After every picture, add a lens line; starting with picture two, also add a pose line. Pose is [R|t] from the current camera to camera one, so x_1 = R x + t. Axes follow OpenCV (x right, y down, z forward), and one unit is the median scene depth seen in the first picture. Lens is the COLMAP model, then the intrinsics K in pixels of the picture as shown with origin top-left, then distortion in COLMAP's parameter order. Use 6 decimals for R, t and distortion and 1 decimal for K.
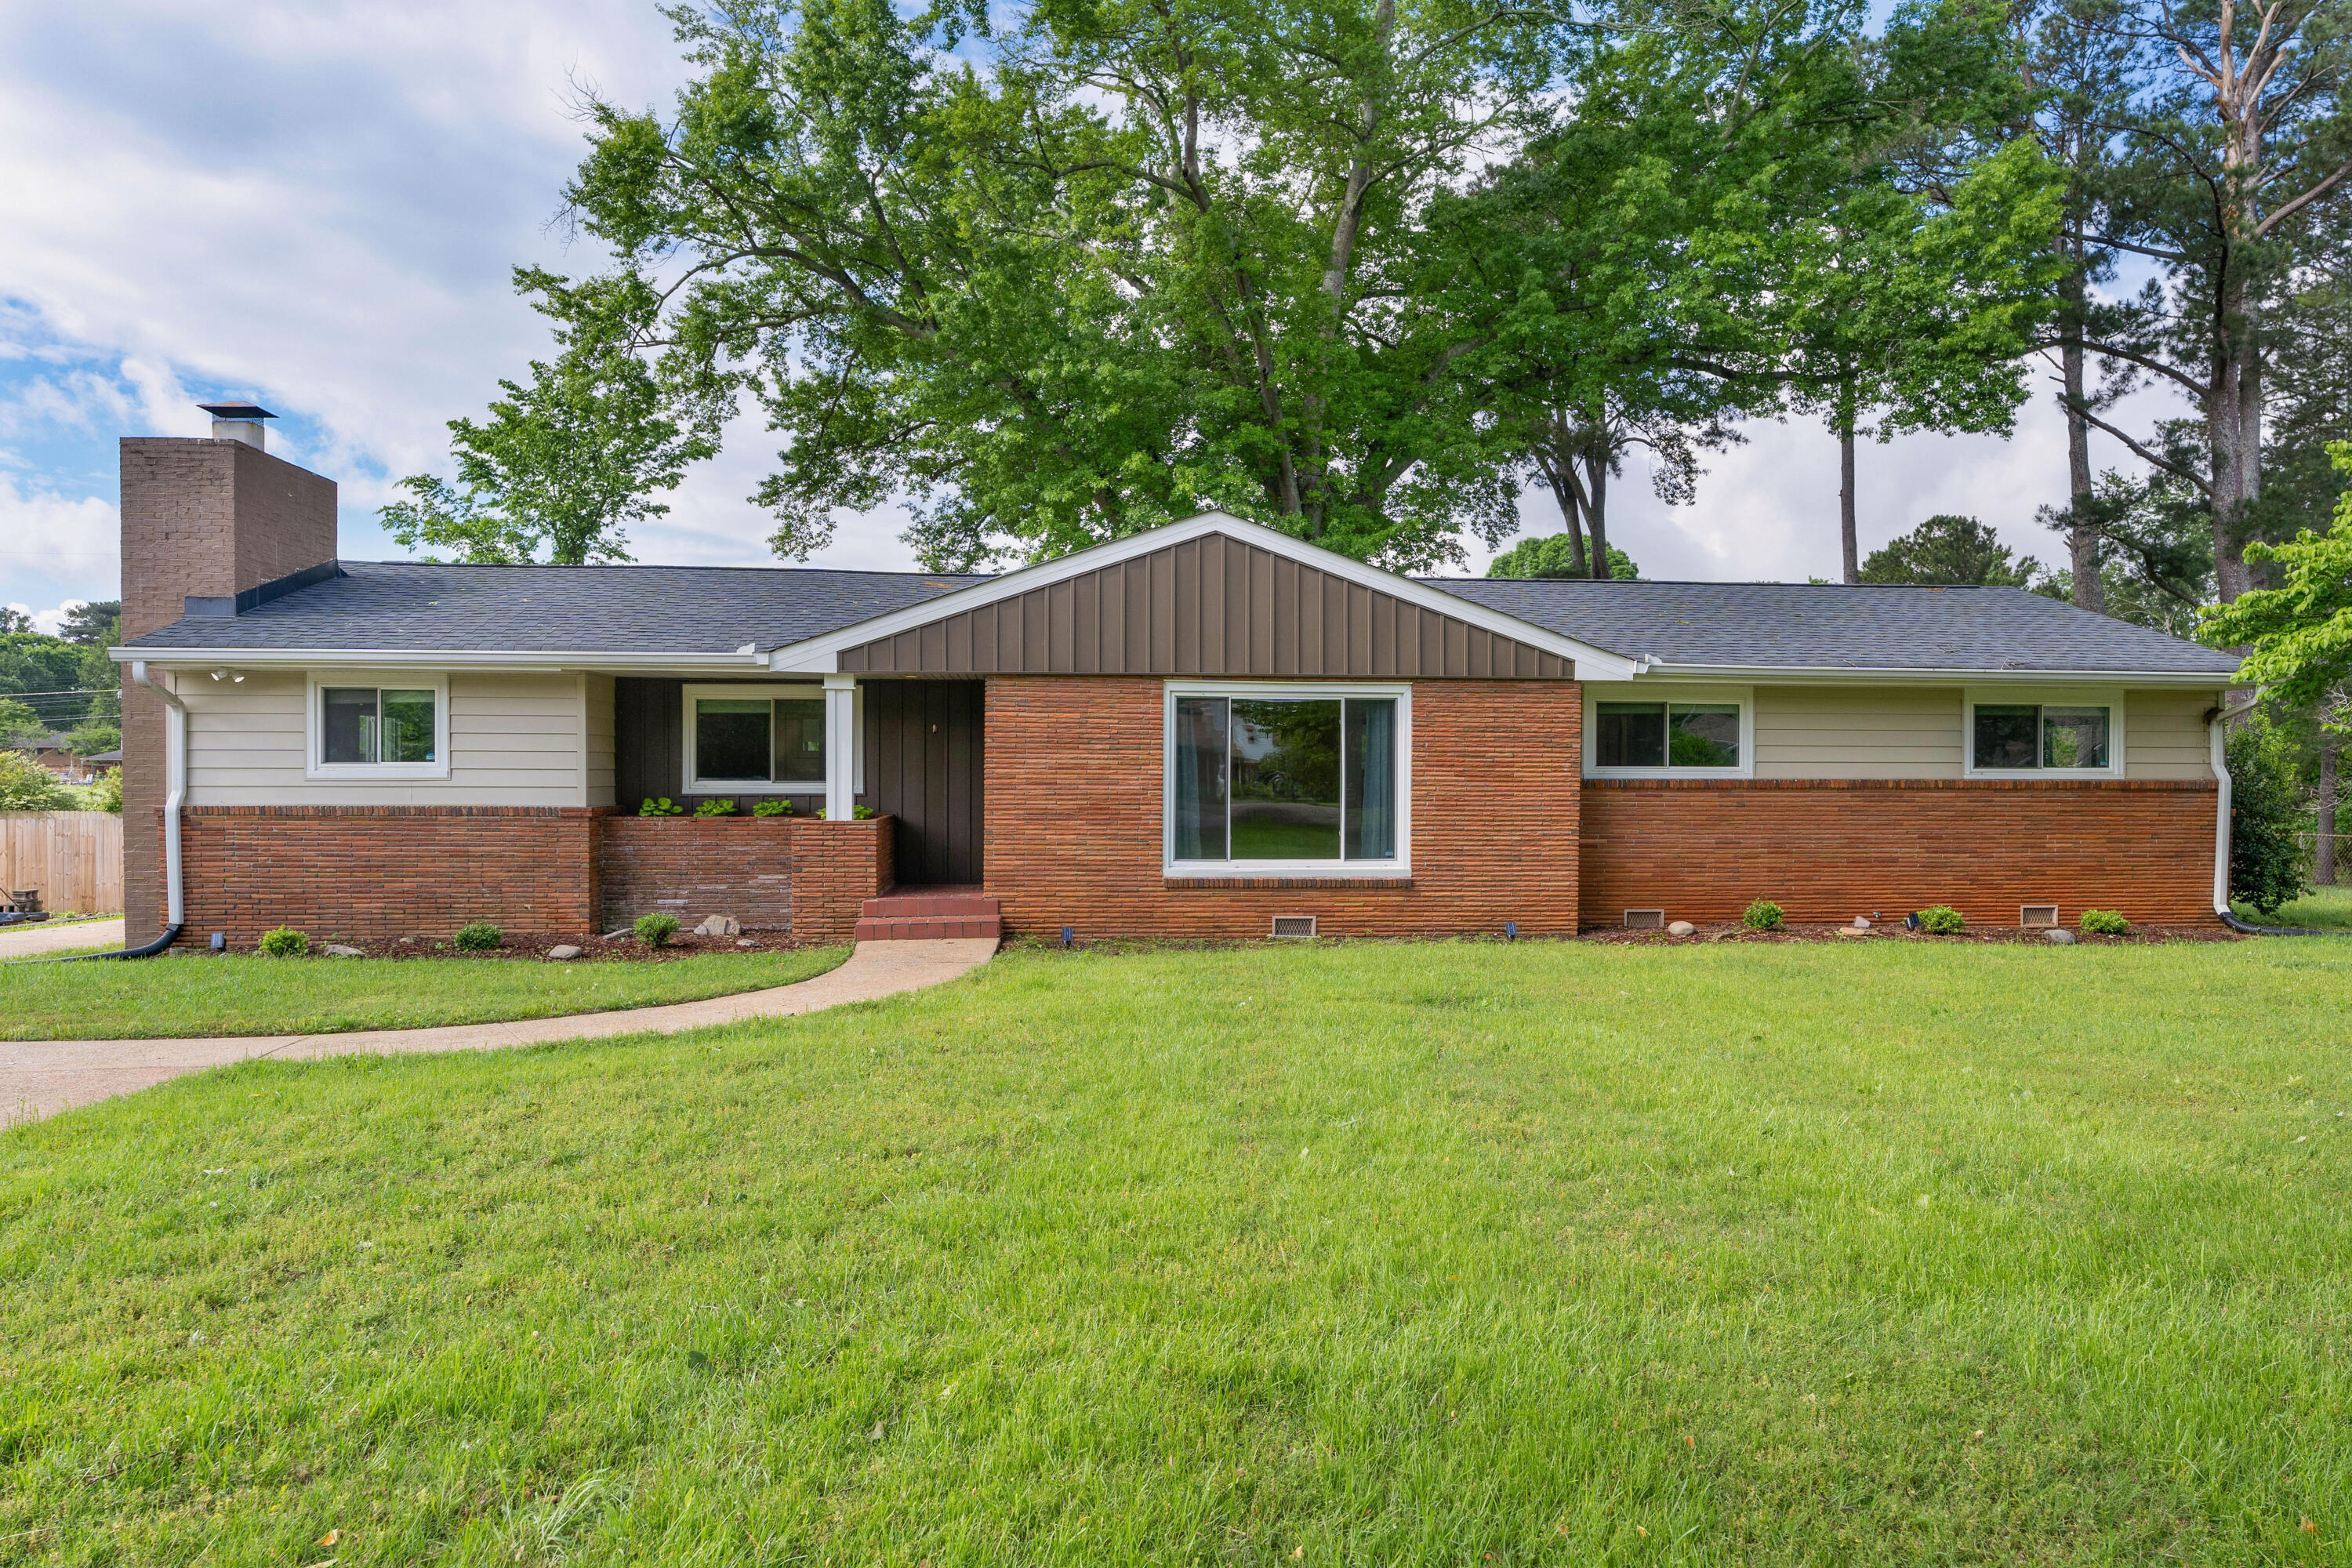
lens RADIAL K [[1451.5, 0, 1203.2], [0, 1451.5, 785.2], [0, 0, 1]] dist [-0.003279, -0.000286]
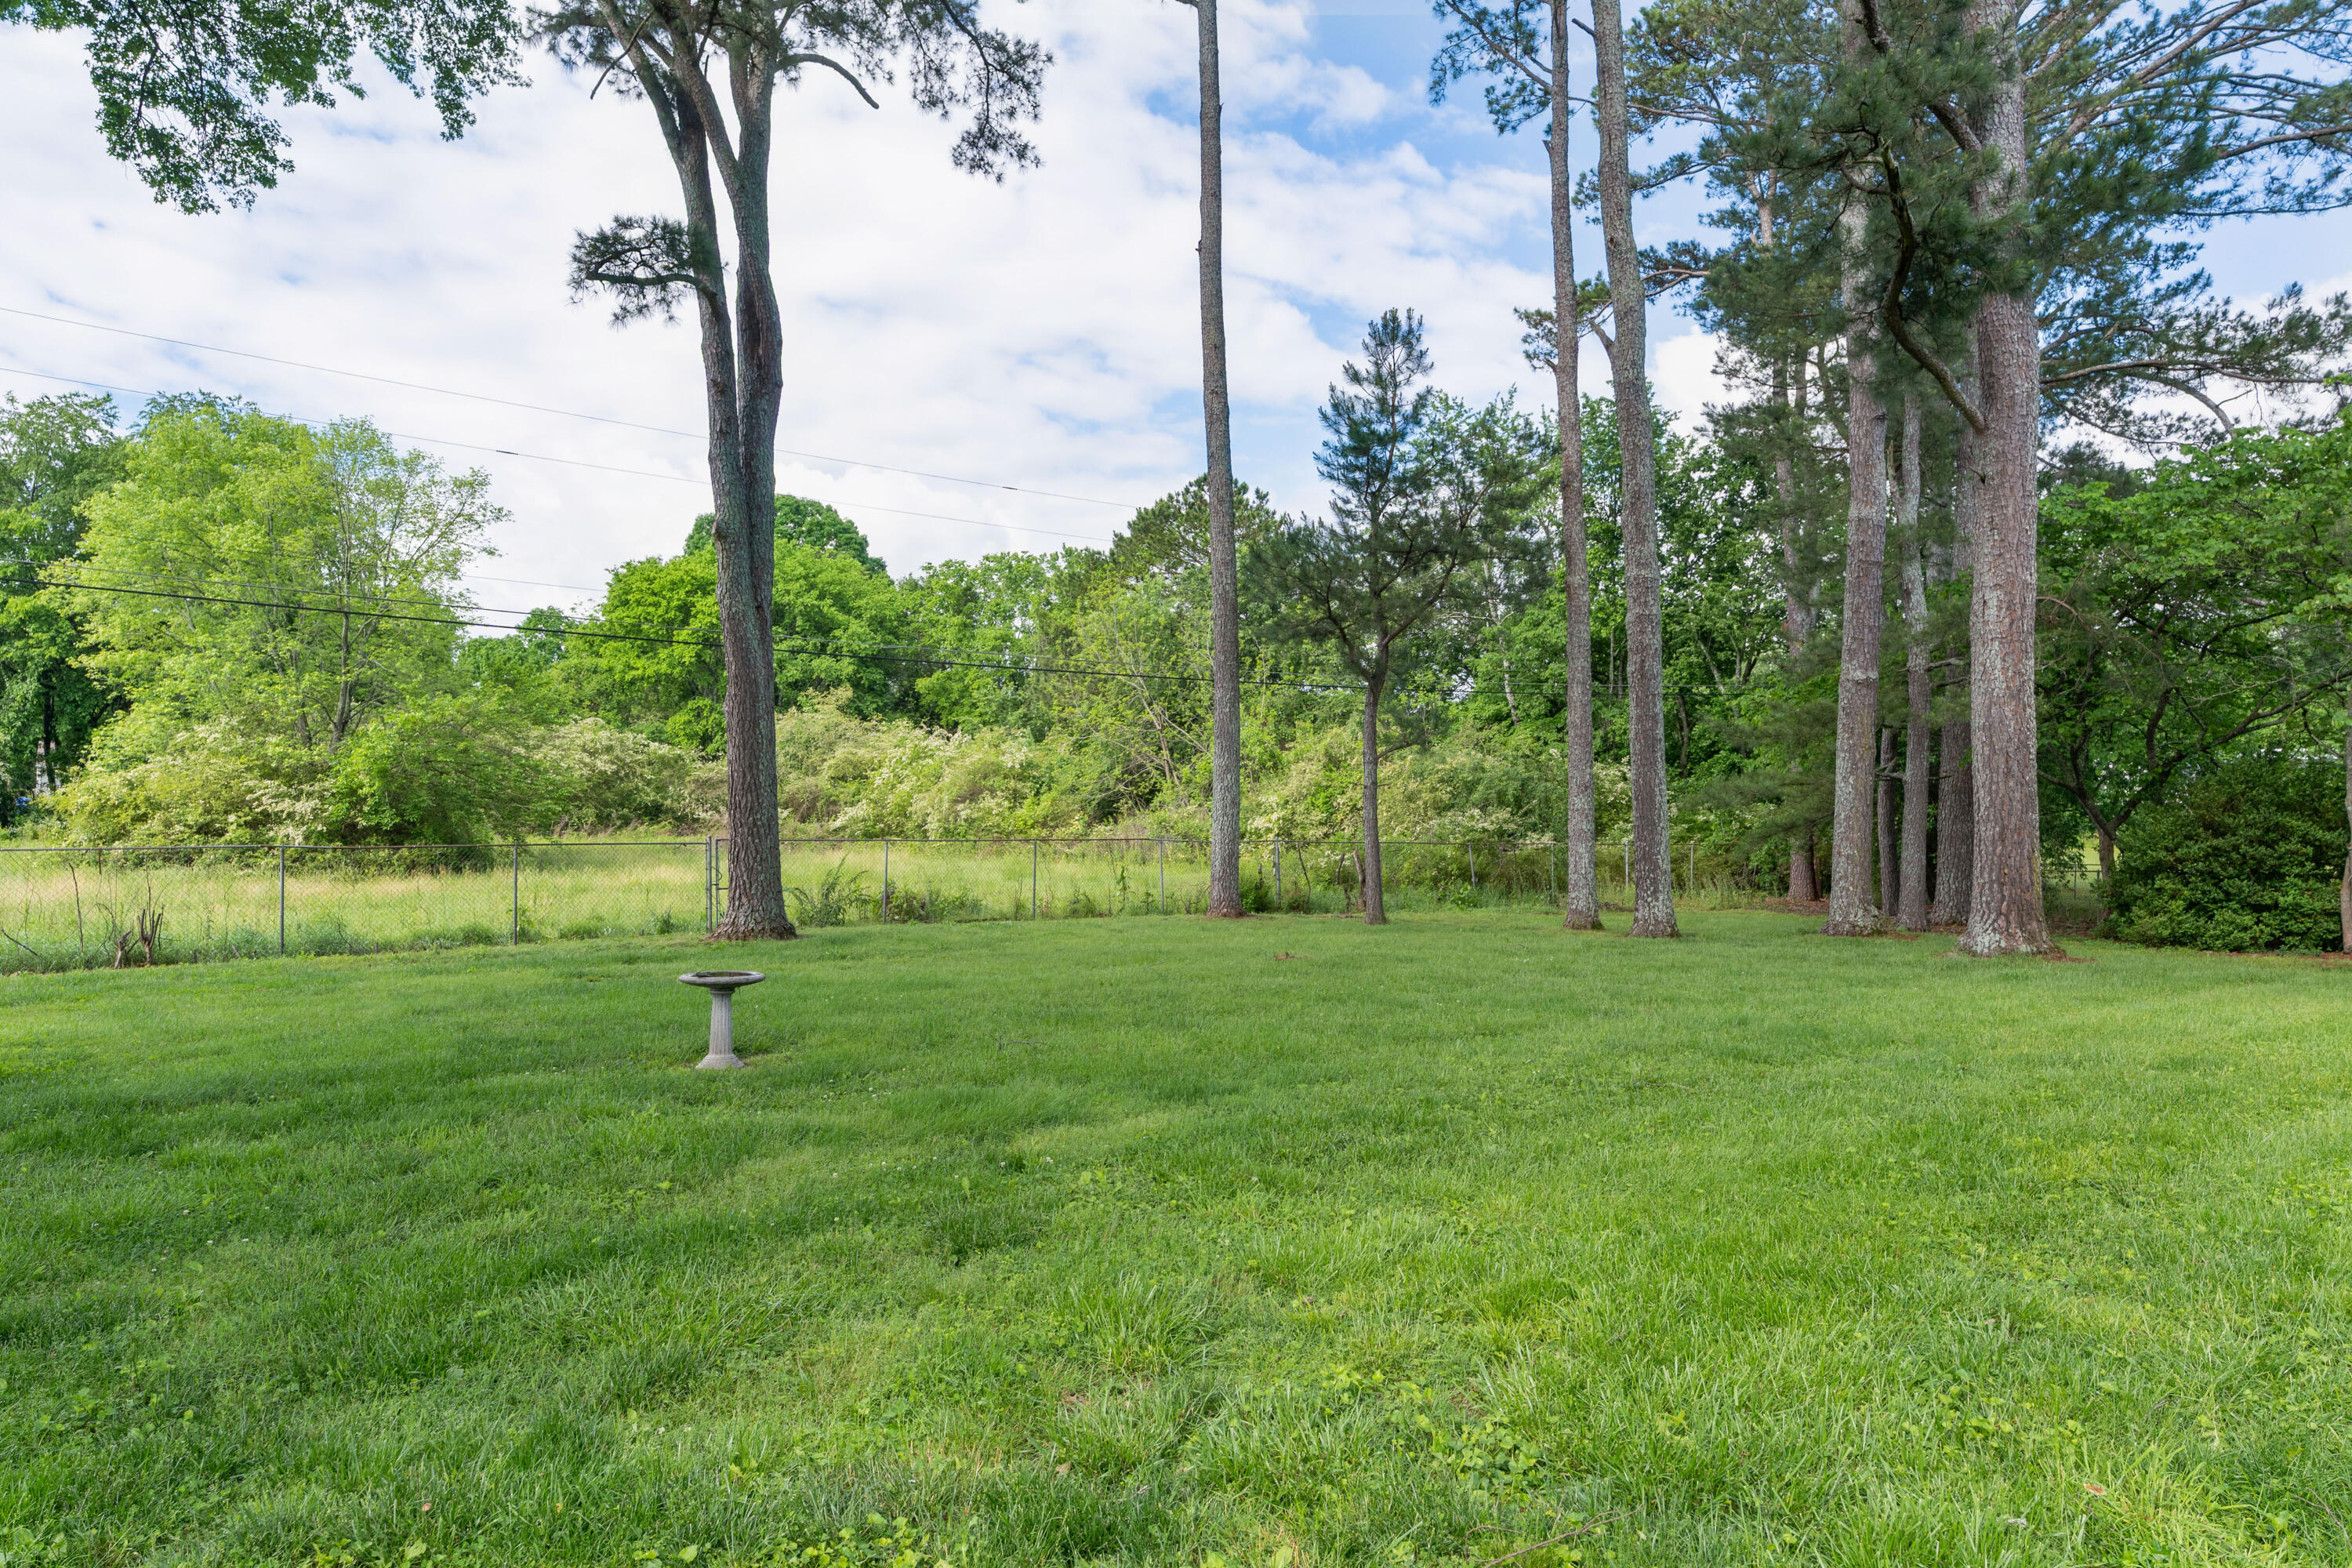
lens RADIAL K [[1426.4, 0, 1184.8], [0, 1426.4, 851.6], [0, 0, 1]] dist [-0.001667, 0.002858]
pose [[0.874802, -0.020345, 0.484054, 0.569710], [0.001955, 0.999258, 0.038466, 0.028000], [-0.484477, -0.032704, 0.874192, 1.805570]]
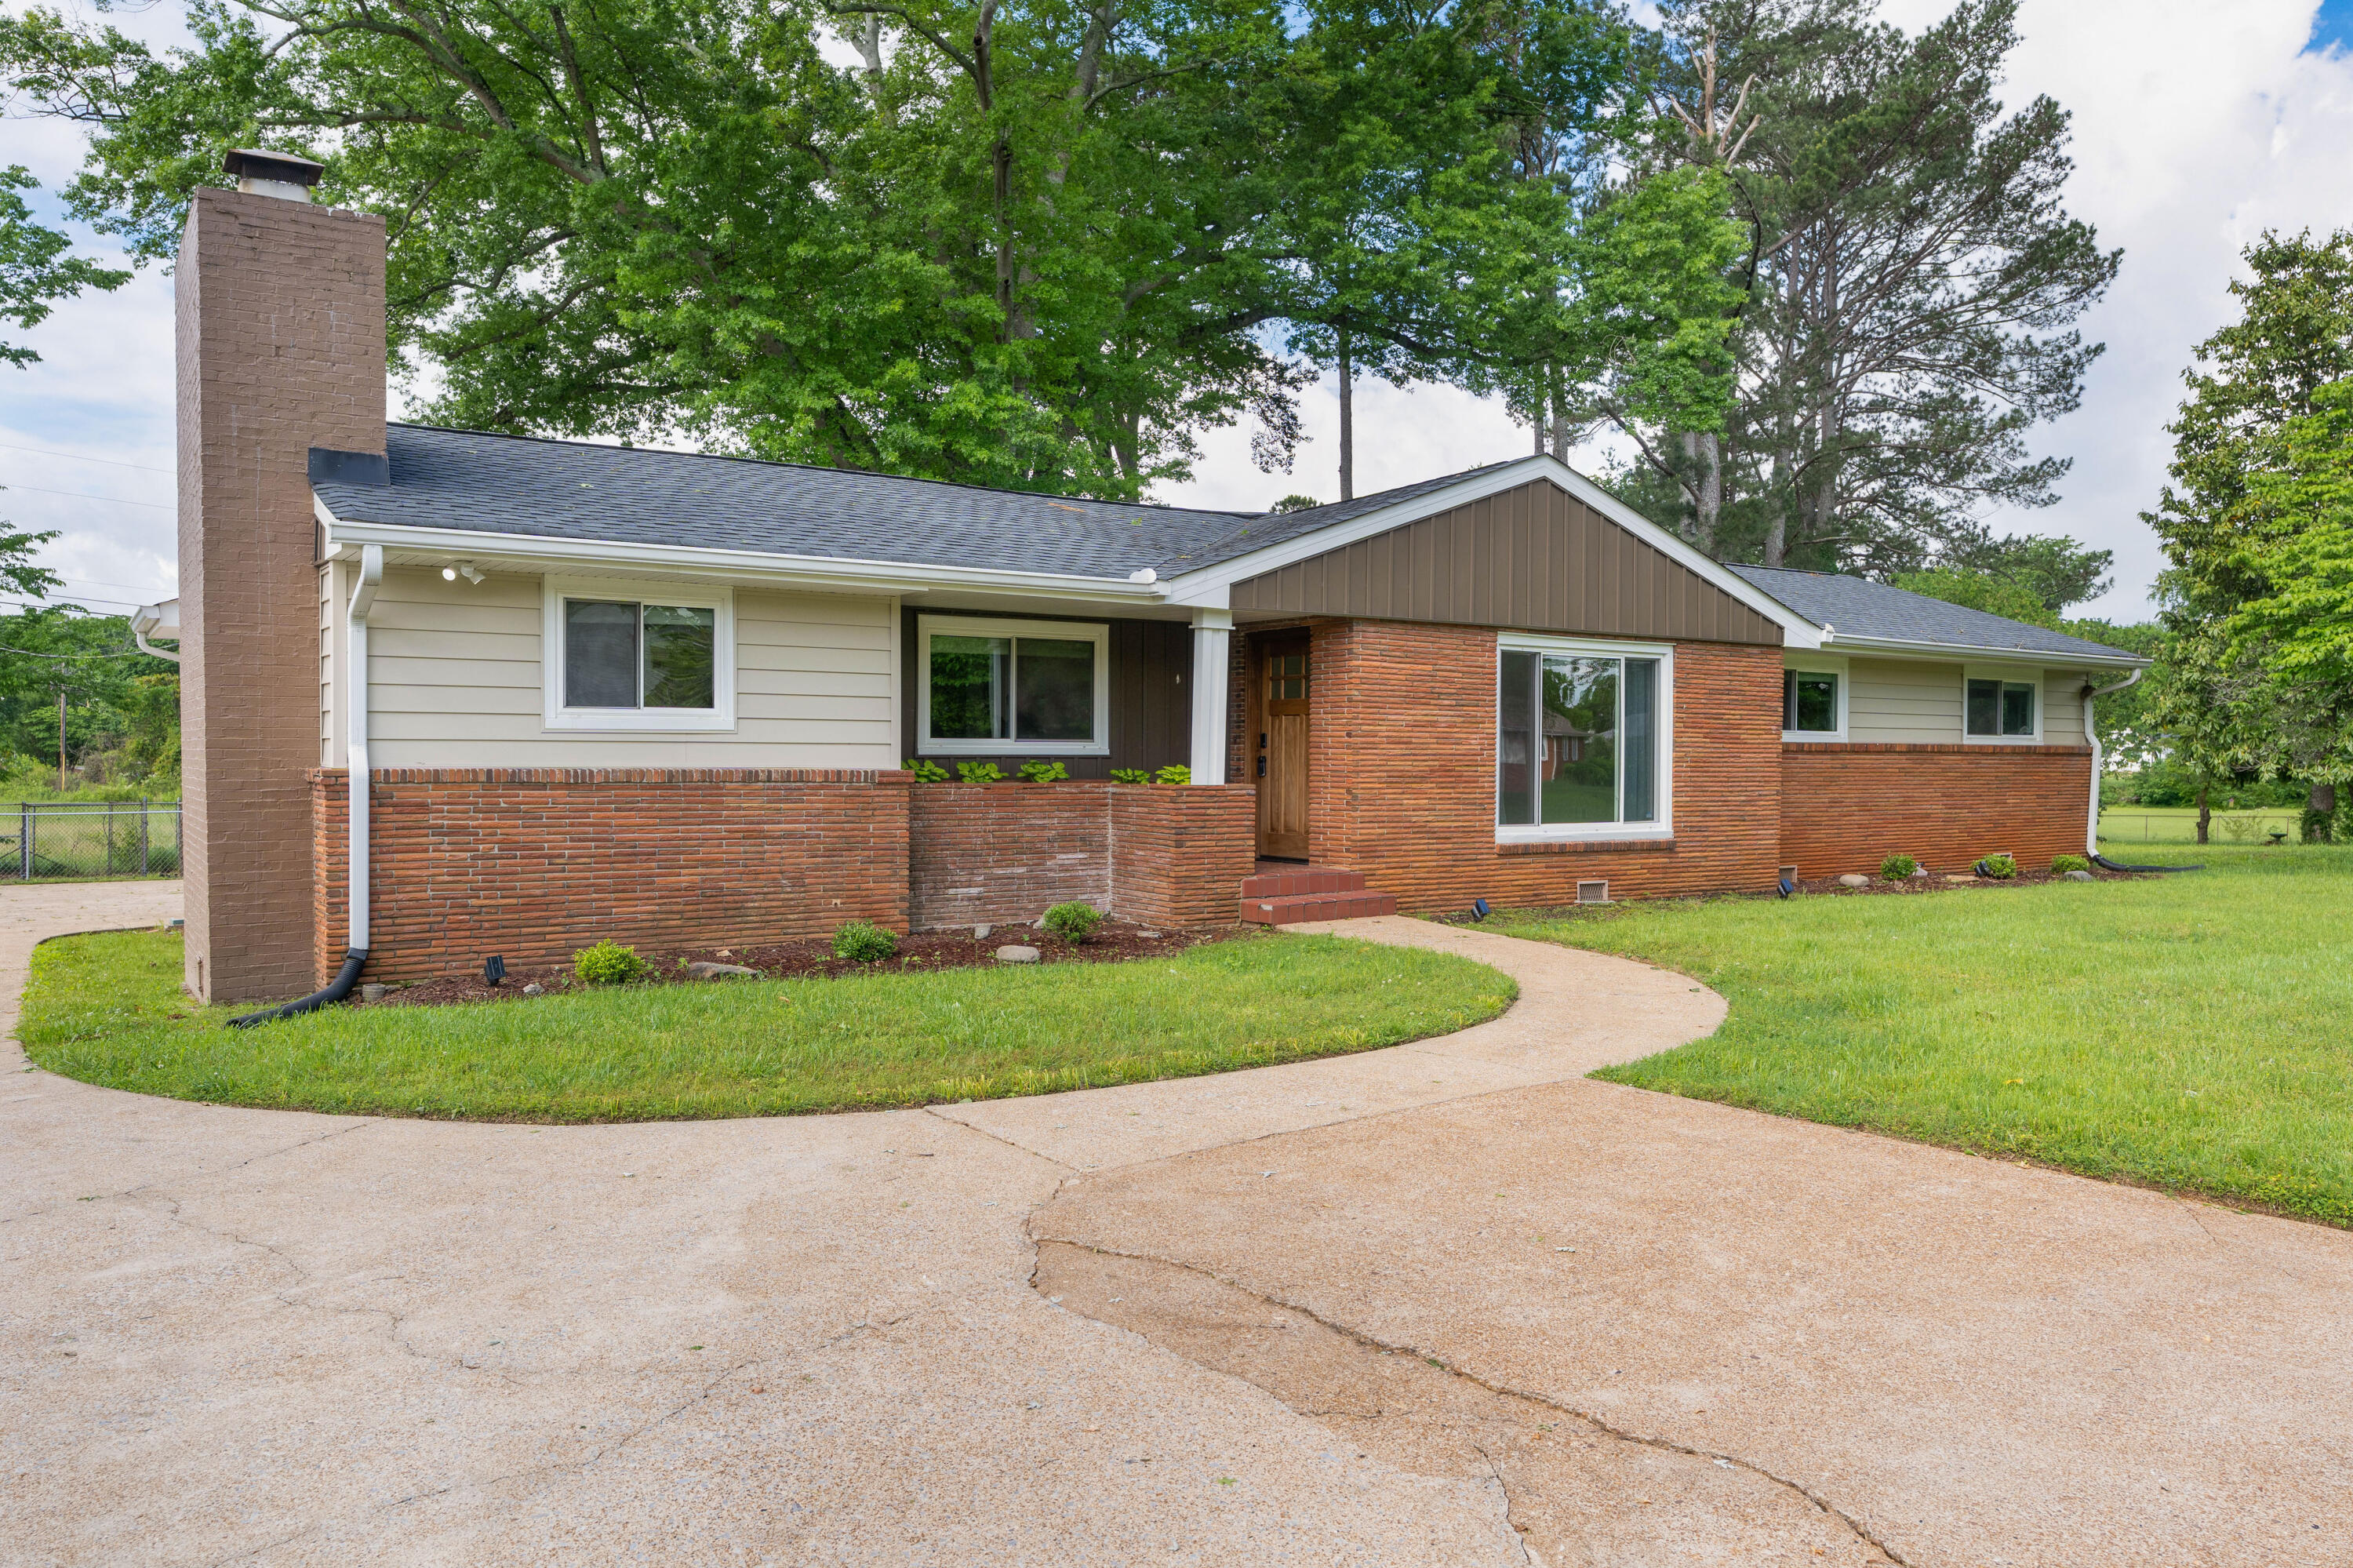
lens RADIAL K [[1633.5, 0, 1176.5], [0, 1633.5, 784.0], [0, 0, 1]] dist [-0.005366, 0.001362]
pose [[0.884670, -0.006728, 0.466170, -0.678556], [0.001046, 0.999922, 0.012447, 0.011387], [-0.466218, -0.010524, 0.884608, 0.164004]]
